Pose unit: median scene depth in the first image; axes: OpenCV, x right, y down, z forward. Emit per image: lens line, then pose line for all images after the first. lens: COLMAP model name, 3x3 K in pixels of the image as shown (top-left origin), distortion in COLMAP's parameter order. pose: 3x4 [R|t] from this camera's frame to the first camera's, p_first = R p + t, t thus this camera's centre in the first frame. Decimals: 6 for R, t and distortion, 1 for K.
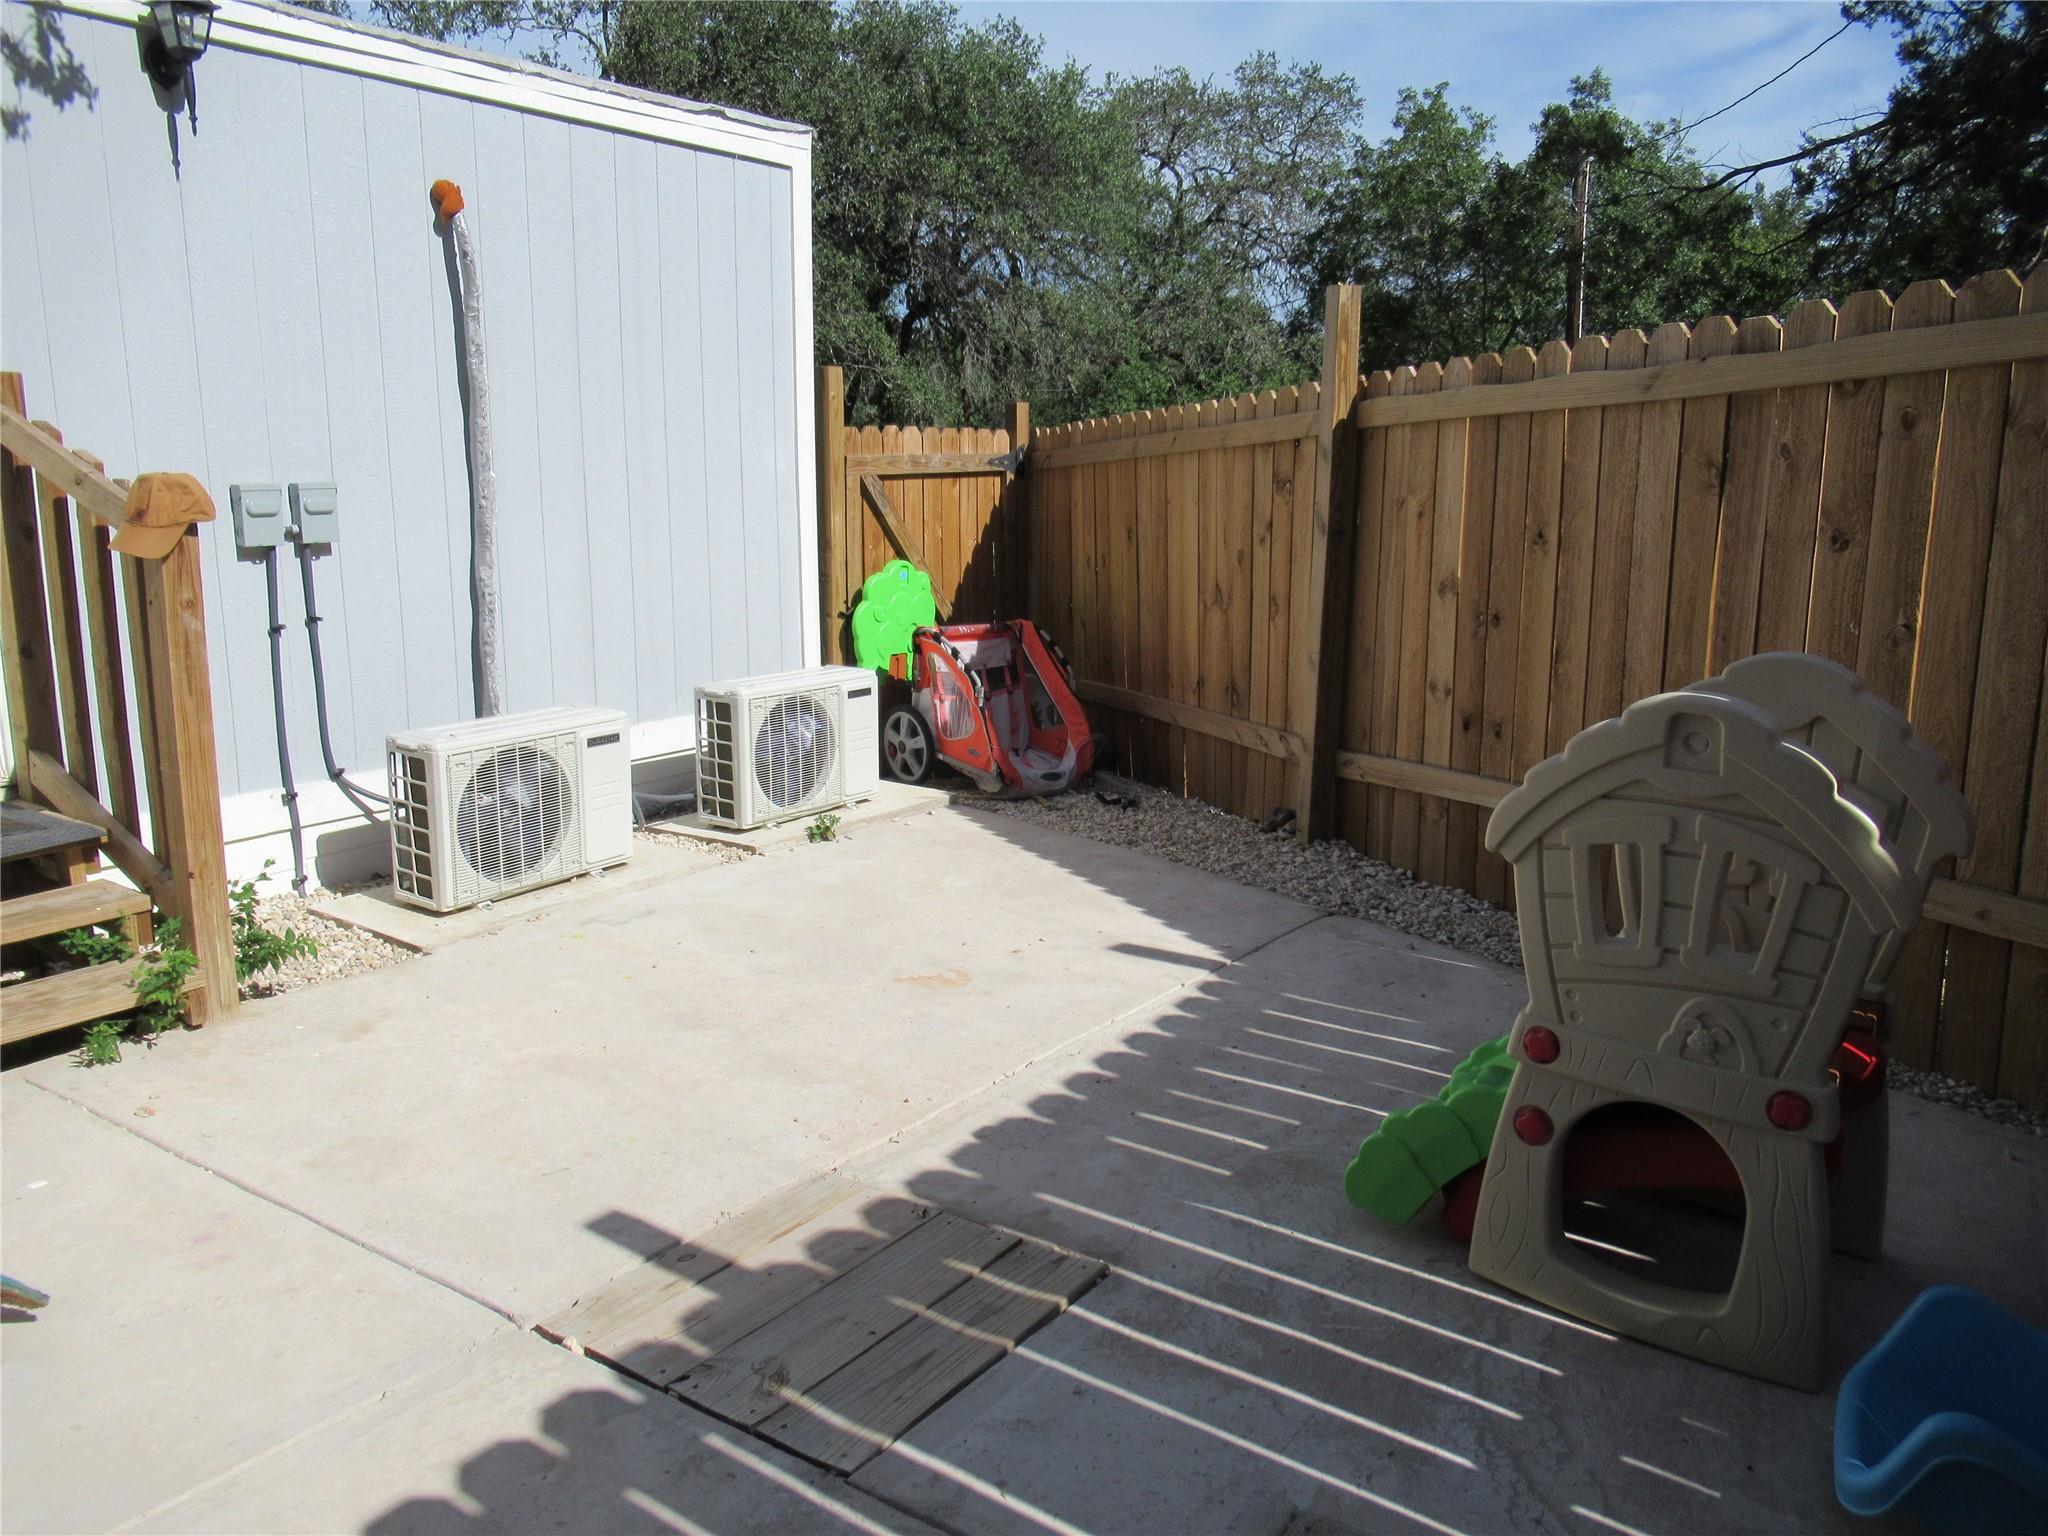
lens RADIAL K [[1558.2, 0, 1021.9], [0, 1558.2, 765.0], [0, 0, 1]] dist [0.001888, 0.003330]
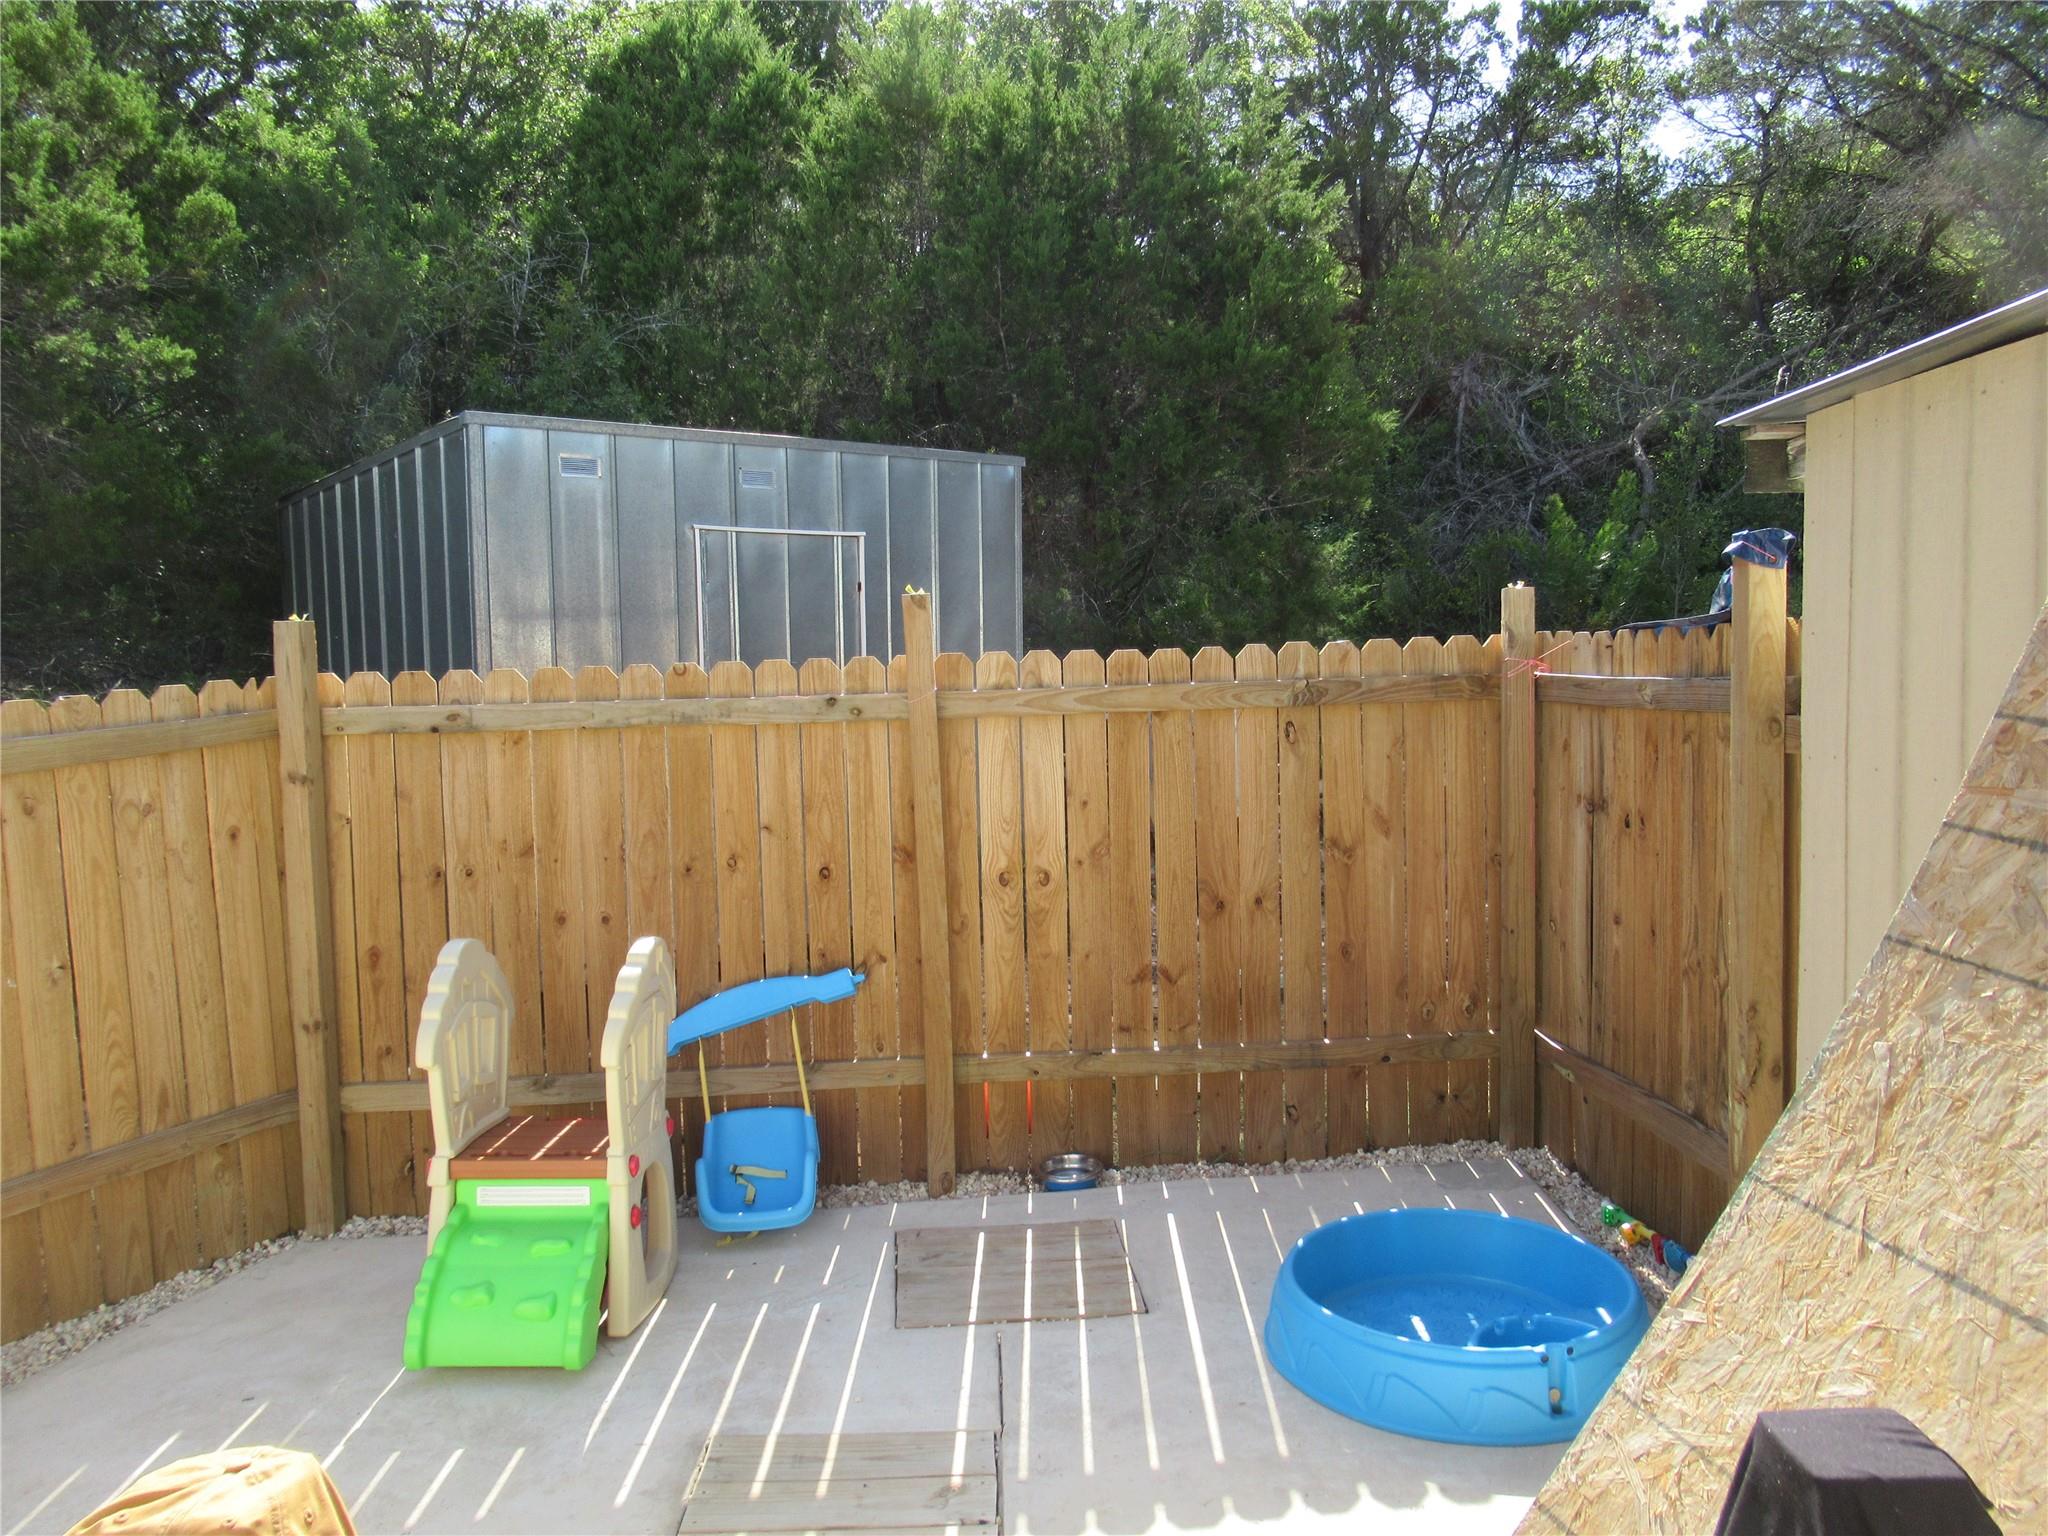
lens RADIAL K [[1559.1, 0, 1024.0], [0, 1559.1, 768.0], [0, 0, 1]] dist [0.003046, 0.004842]
pose [[-0.612020, -0.049326, 0.789303, -0.516763], [0.166453, 0.967661, 0.189539, -0.205265], [-0.773127, 0.247383, -0.584017, 0.638886]]
